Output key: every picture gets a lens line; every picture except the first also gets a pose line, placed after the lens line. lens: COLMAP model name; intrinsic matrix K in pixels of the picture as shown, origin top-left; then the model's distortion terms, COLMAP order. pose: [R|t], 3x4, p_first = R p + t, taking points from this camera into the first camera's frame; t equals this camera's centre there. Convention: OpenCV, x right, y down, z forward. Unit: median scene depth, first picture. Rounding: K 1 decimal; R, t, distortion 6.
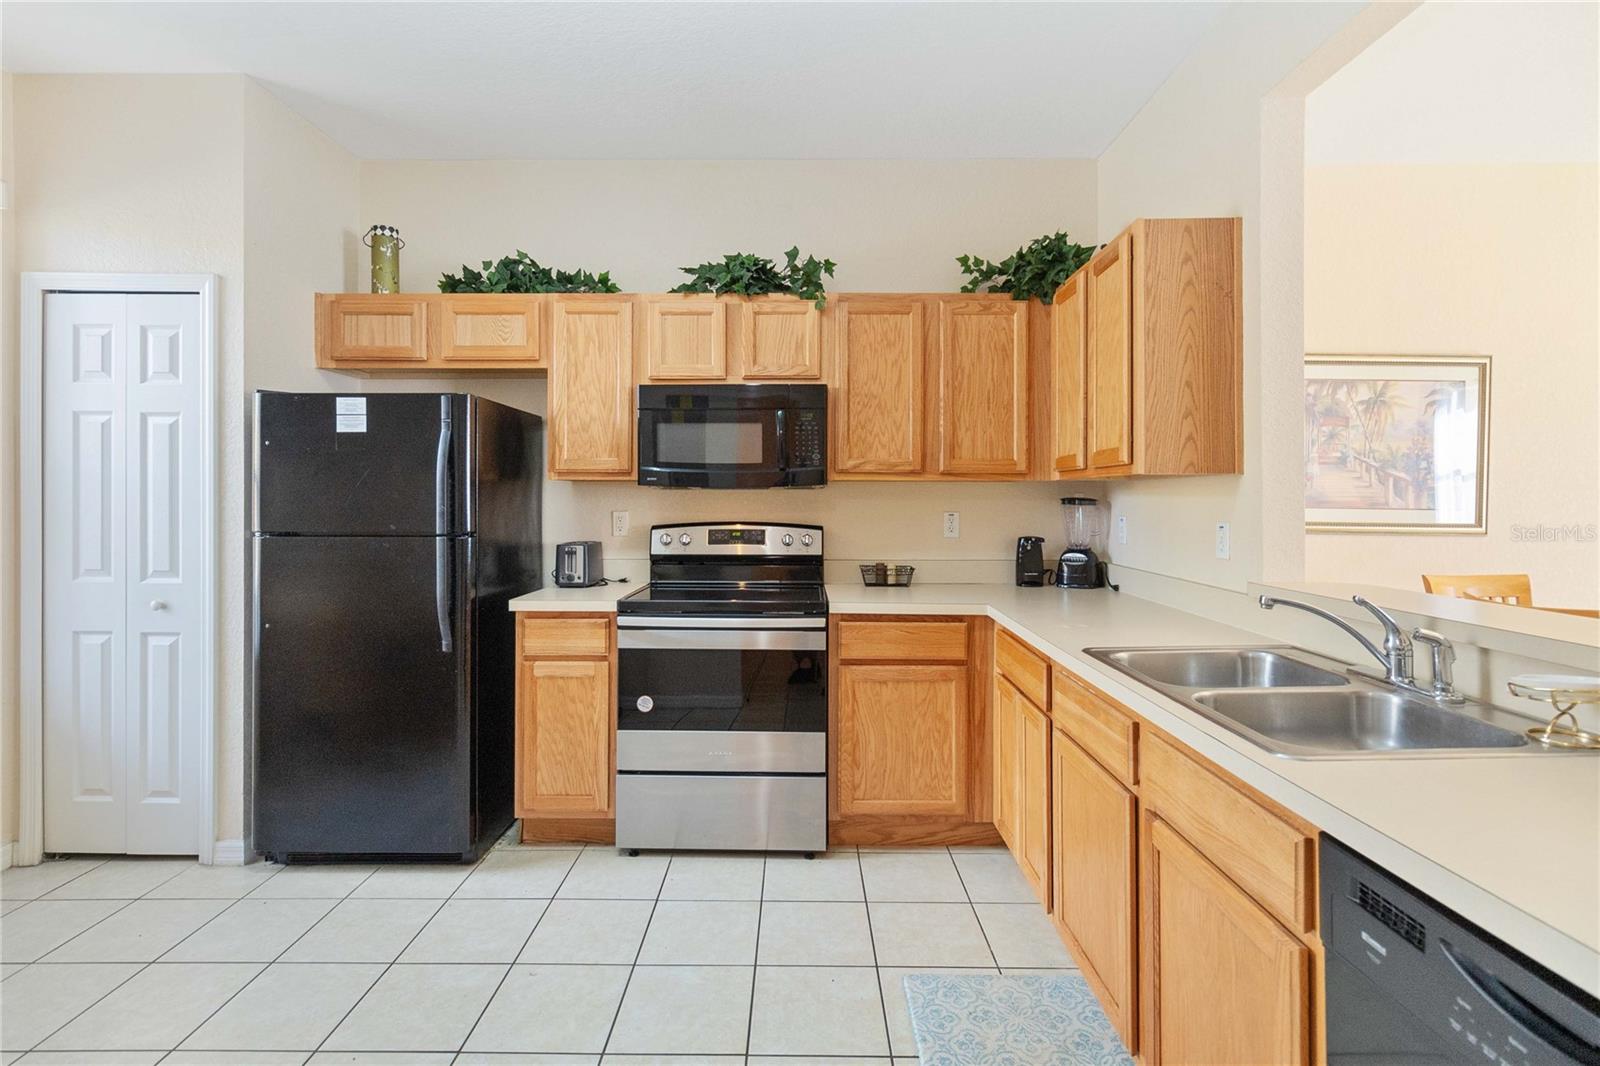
lens RADIAL K [[754.1, 0, 794.9], [0, 754.1, 495.4], [0, 0, 1]] dist [0.002697, 0.000260]
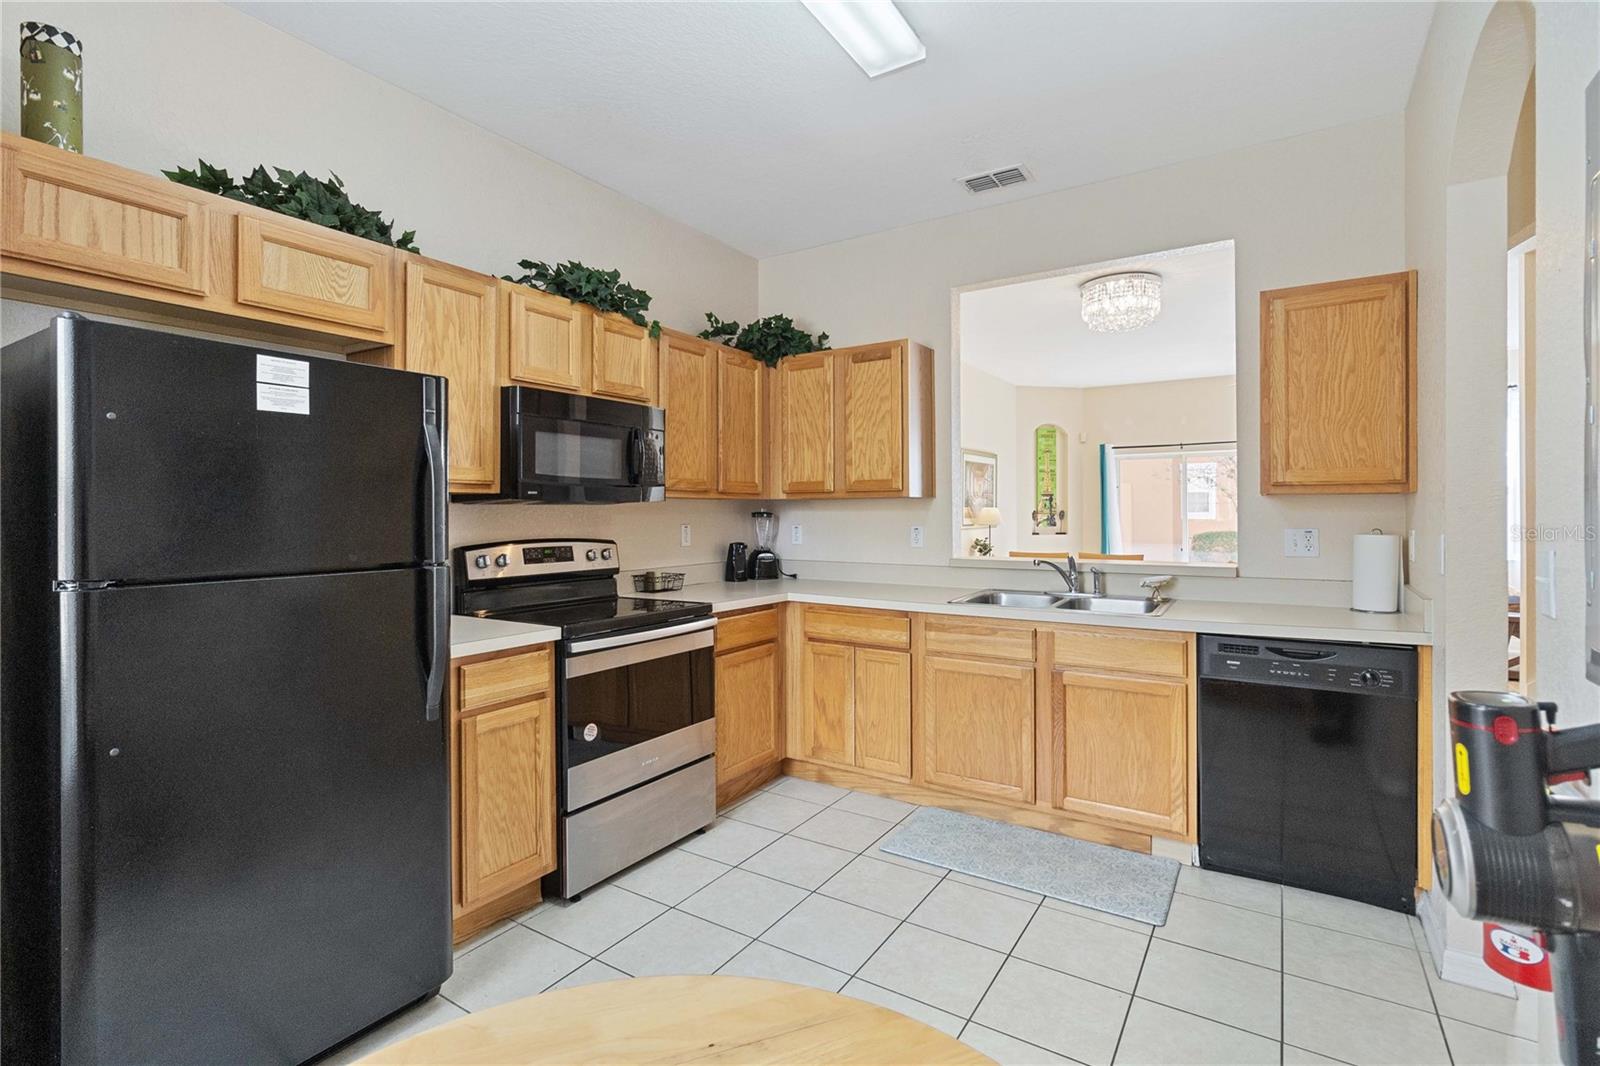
lens RADIAL K [[749.1, 0, 793.6], [0, 749.1, 510.8], [0, 0, 1]] dist [-0.001580, -0.000307]
pose [[0.537453, -0.001606, 0.843292, -0.745298], [0.001435, 0.999998, 0.000989, -0.000487], [-0.843292, 0.000679, 0.537455, 0.248951]]
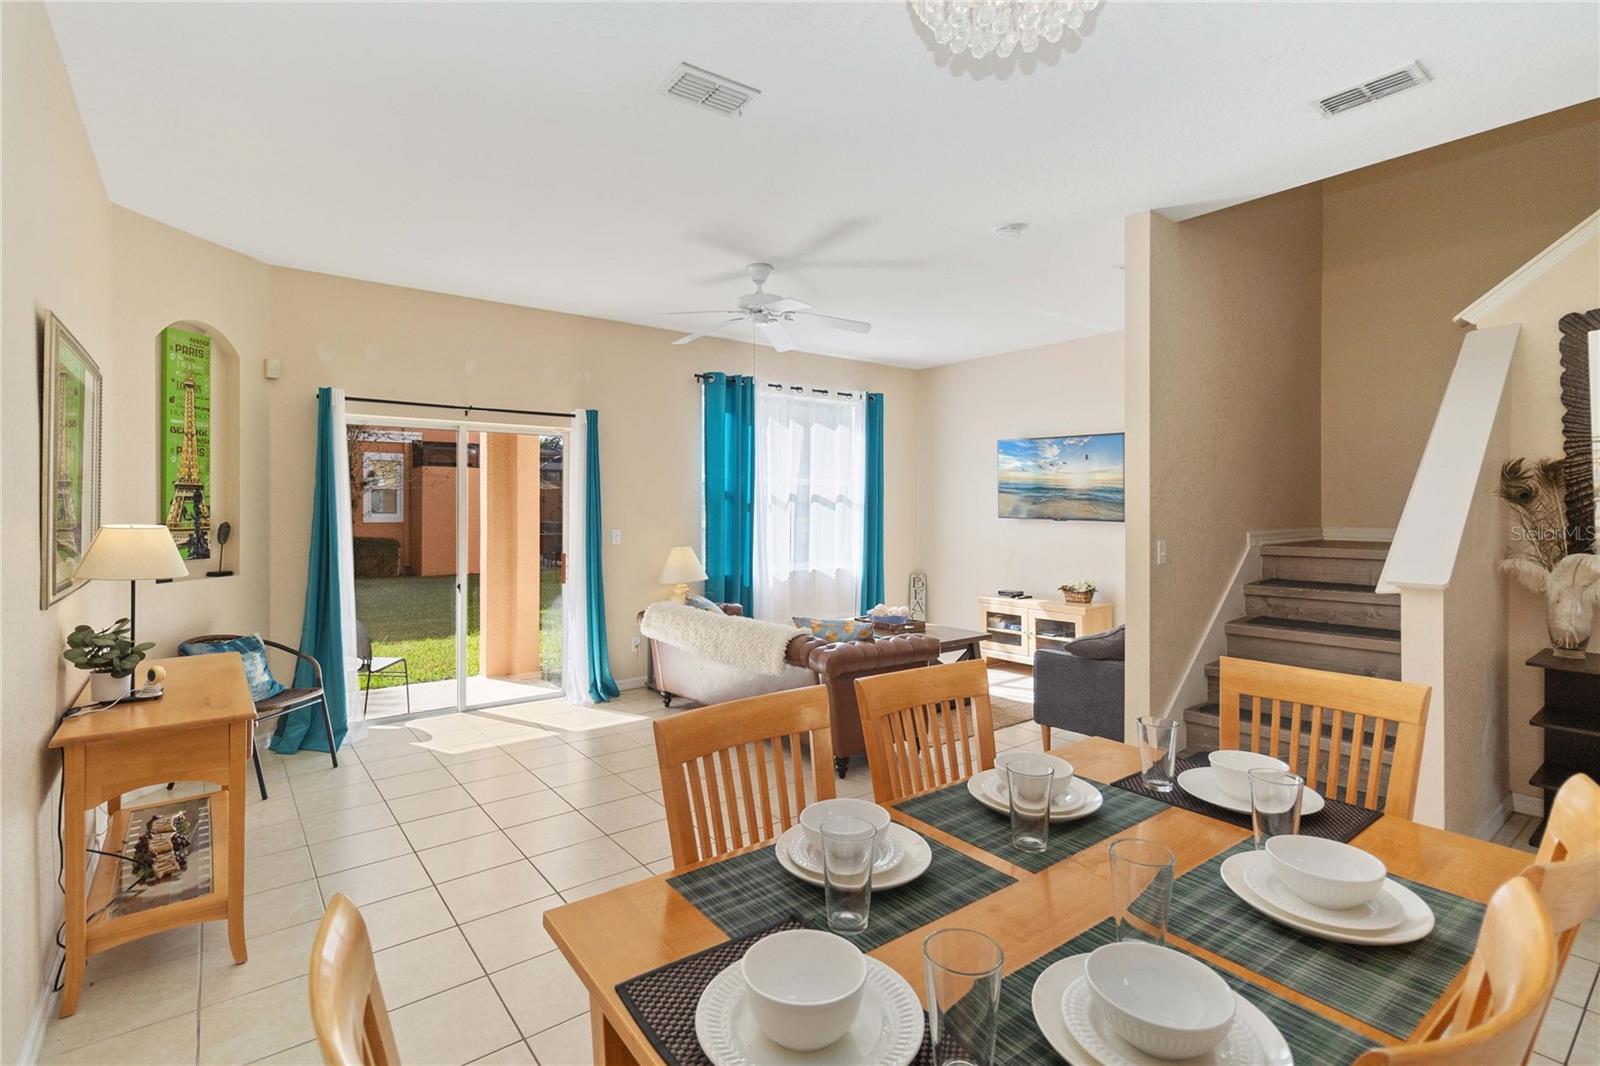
lens RADIAL K [[757.2, 0, 793.3], [0, 757.2, 504.7], [0, 0, 1]] dist [0.001892, 0.000090]
pose [[-0.626253, 0.000890, 0.779619, 0.619443], [-0.002274, 0.999993, -0.002968, -0.027108], [-0.779616, -0.003631, -0.626247, 0.988370]]
